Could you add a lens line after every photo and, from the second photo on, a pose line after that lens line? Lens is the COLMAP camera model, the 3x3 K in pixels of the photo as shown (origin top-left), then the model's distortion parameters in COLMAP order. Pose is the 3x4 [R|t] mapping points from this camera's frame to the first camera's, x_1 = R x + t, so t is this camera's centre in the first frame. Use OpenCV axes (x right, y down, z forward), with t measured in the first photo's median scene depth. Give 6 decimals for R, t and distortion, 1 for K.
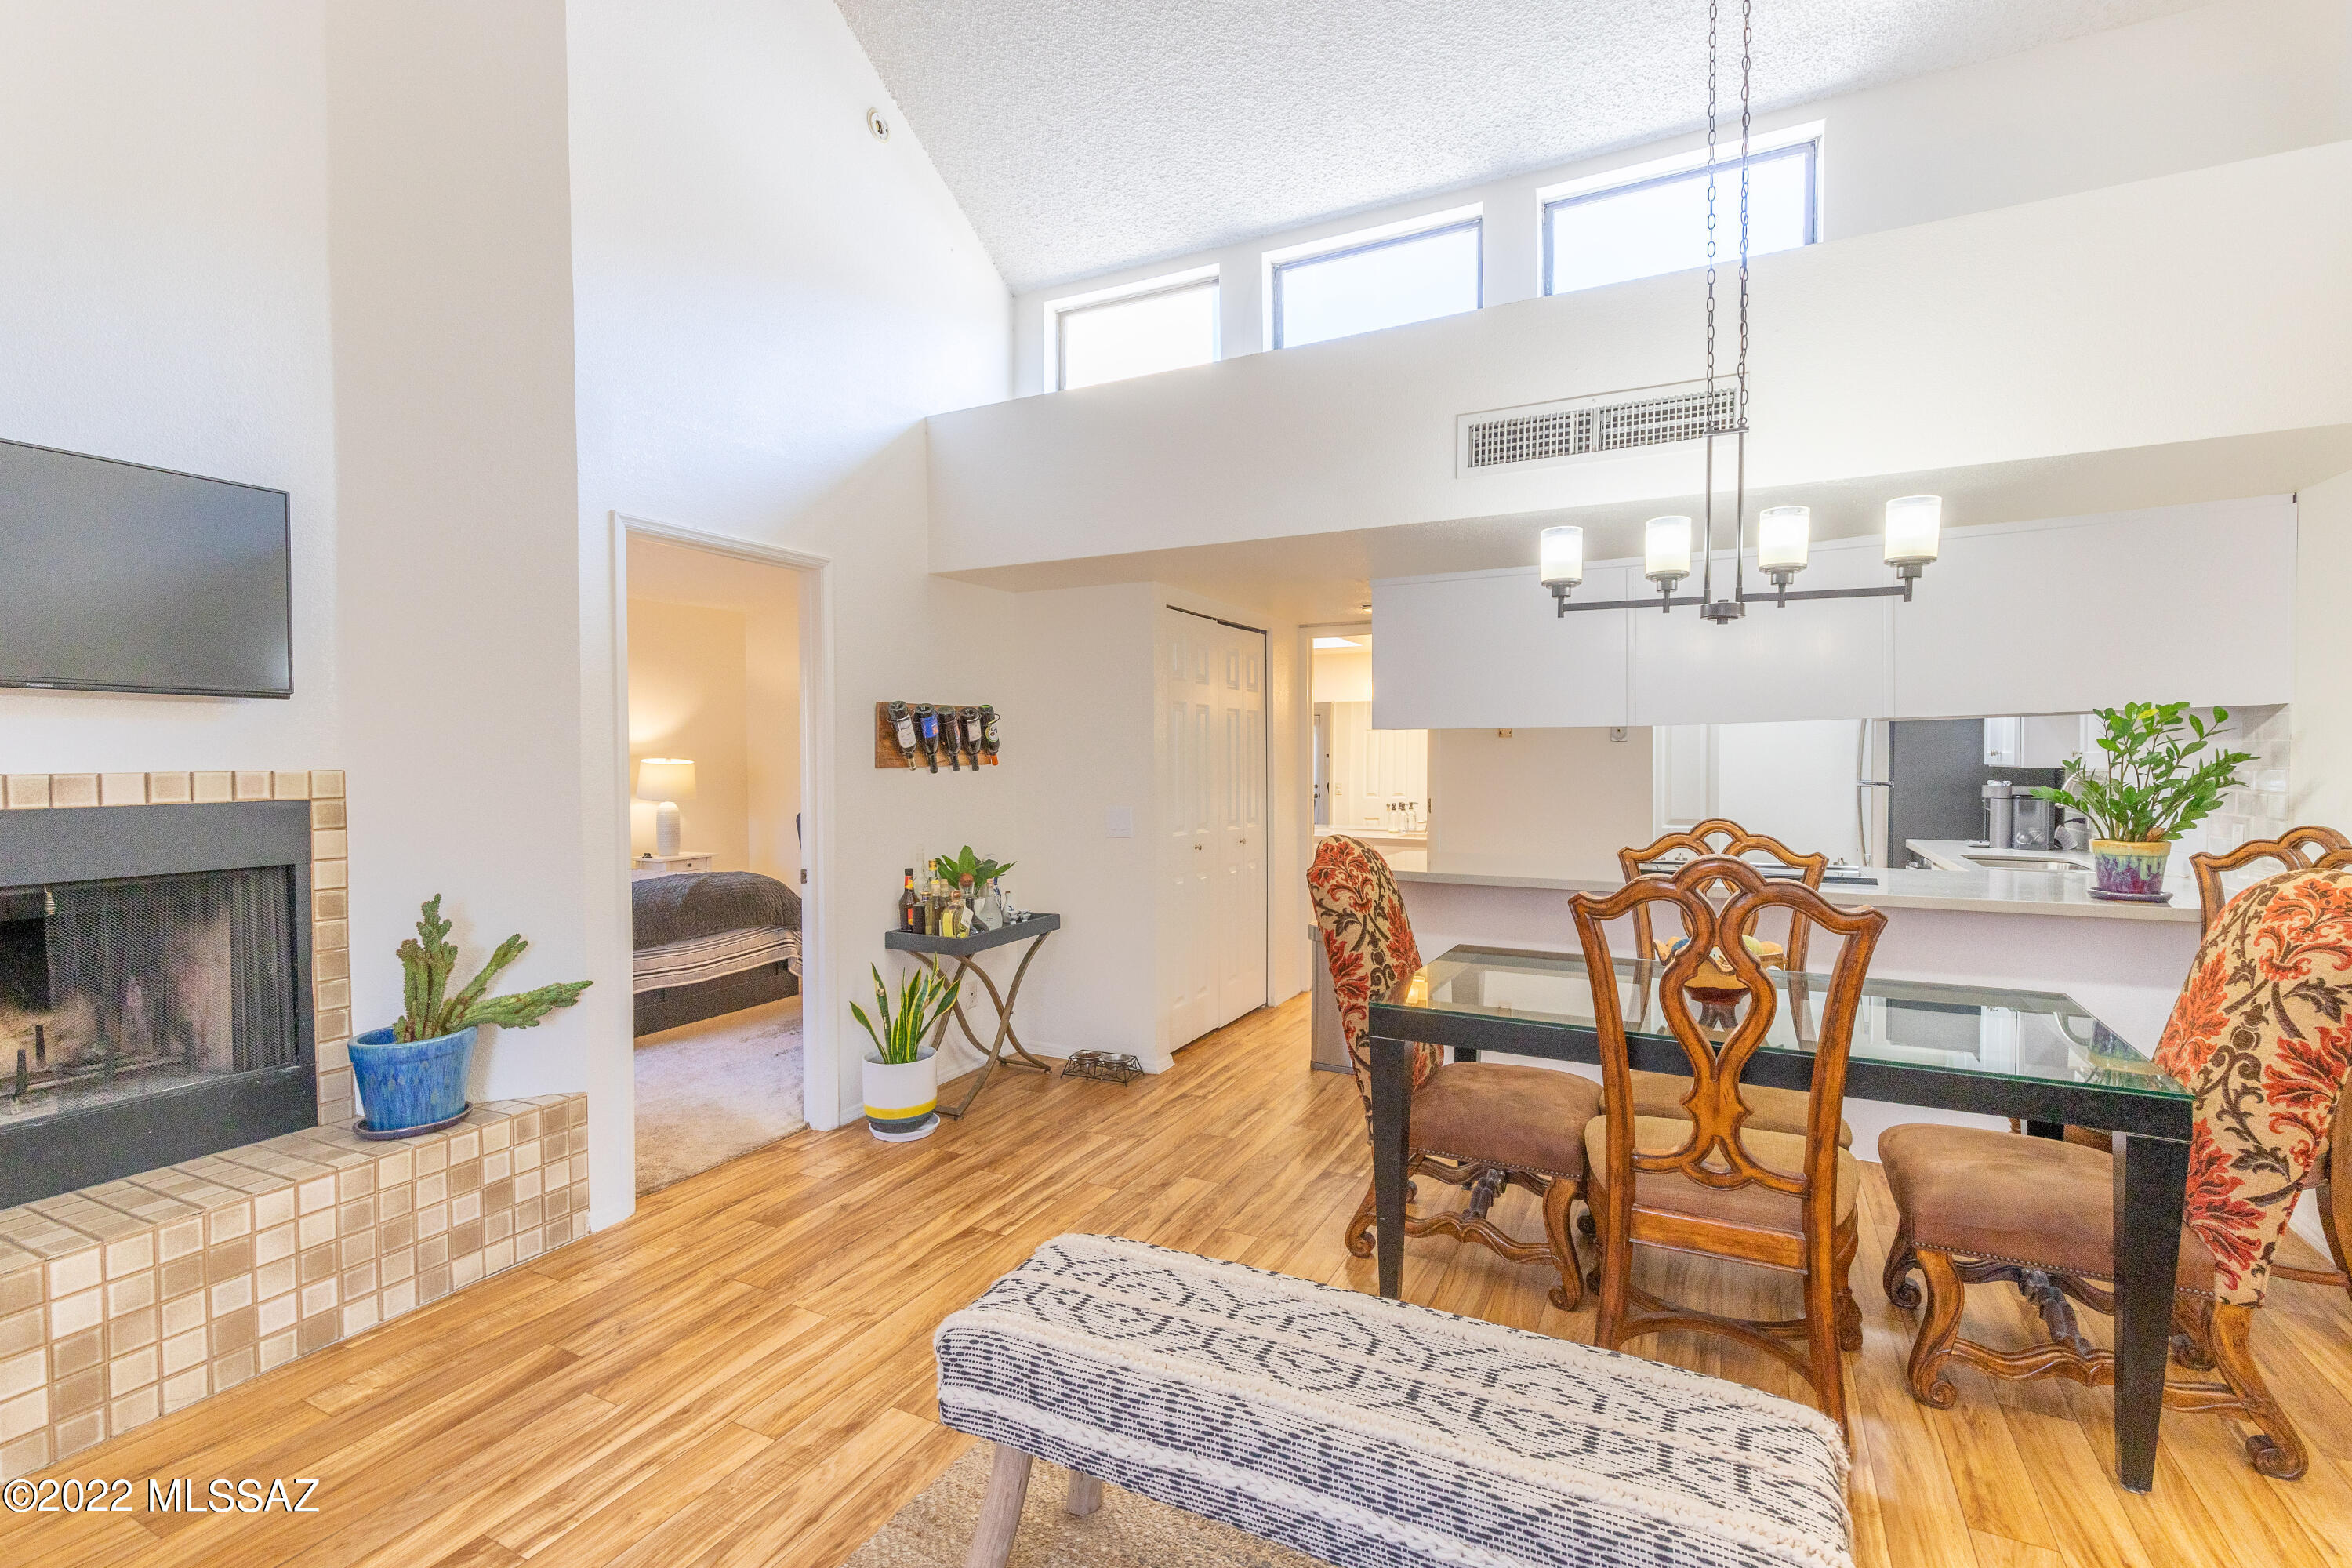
lens RADIAL K [[1045.2, 0, 1176.0], [0, 1045.2, 784.0], [0, 0, 1]] dist [-0.000668, -0.000260]
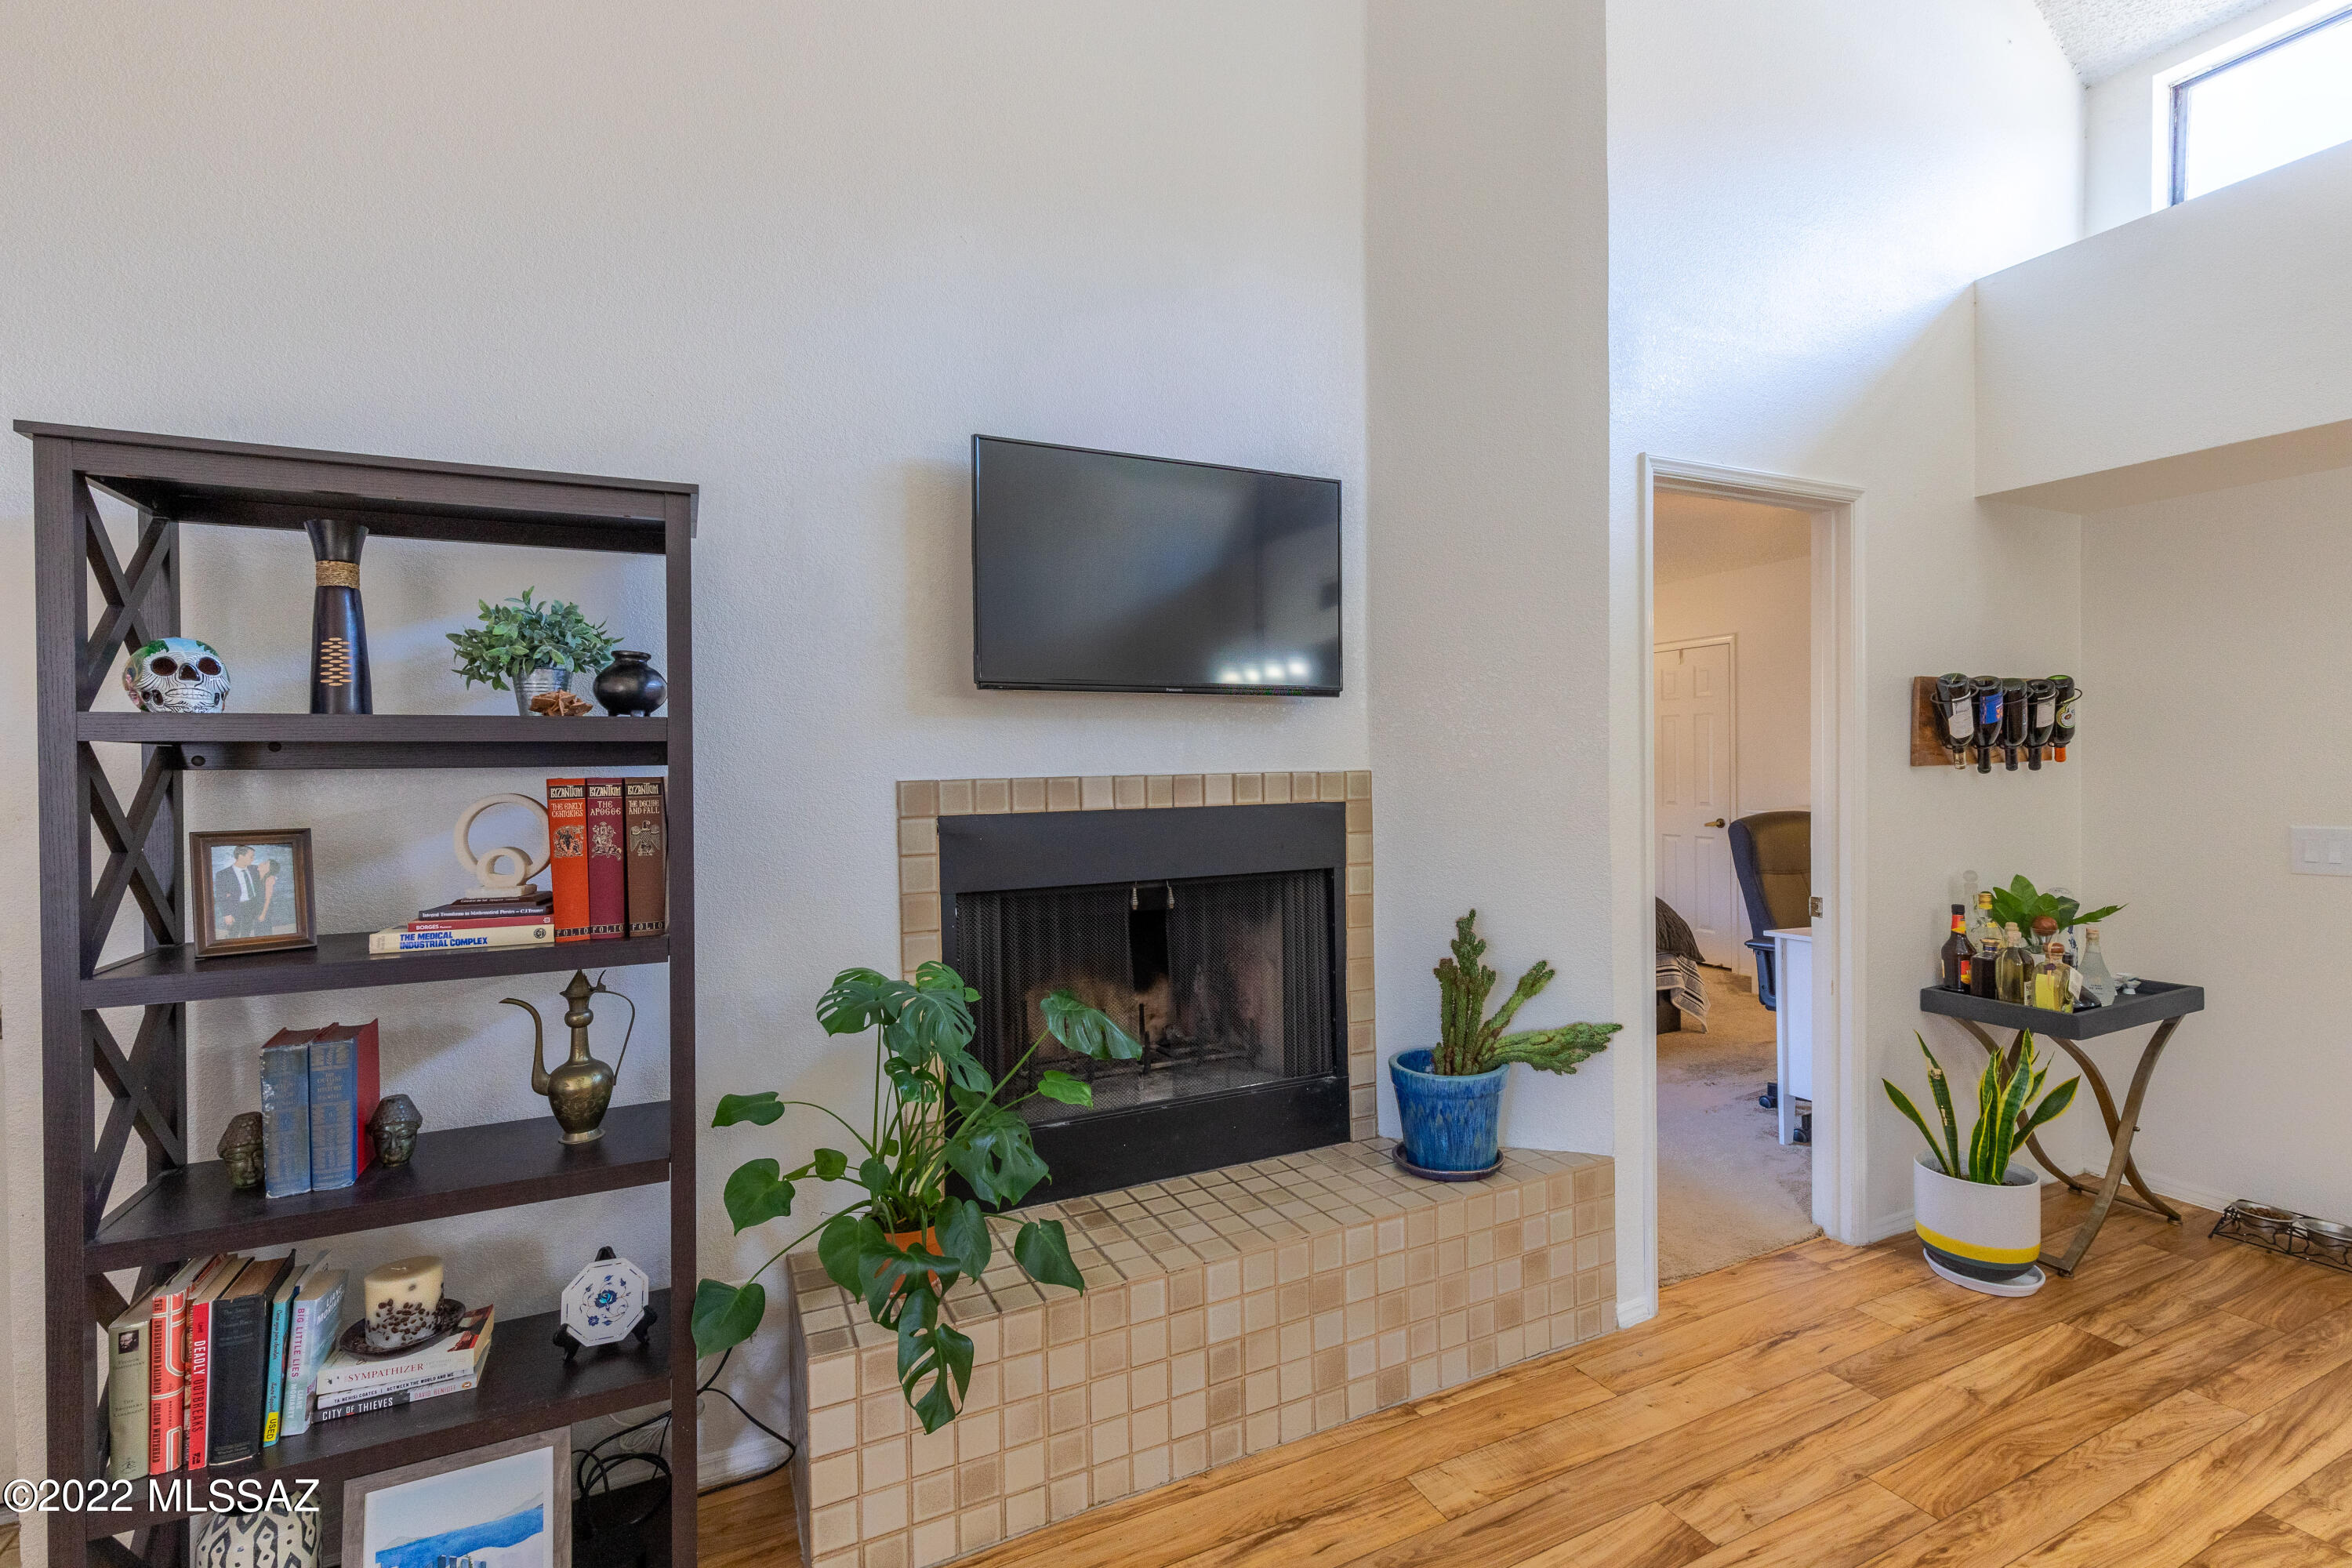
lens RADIAL K [[1045.2, 0, 1176.0], [0, 1045.2, 784.0], [0, 0, 1]] dist [-0.000668, -0.000260]
pose [[0.798649, 0.006931, -0.601757, -0.373553], [-0.006307, 0.999975, 0.003147, -0.002818], [0.601764, 0.001282, 0.798673, 0.137191]]
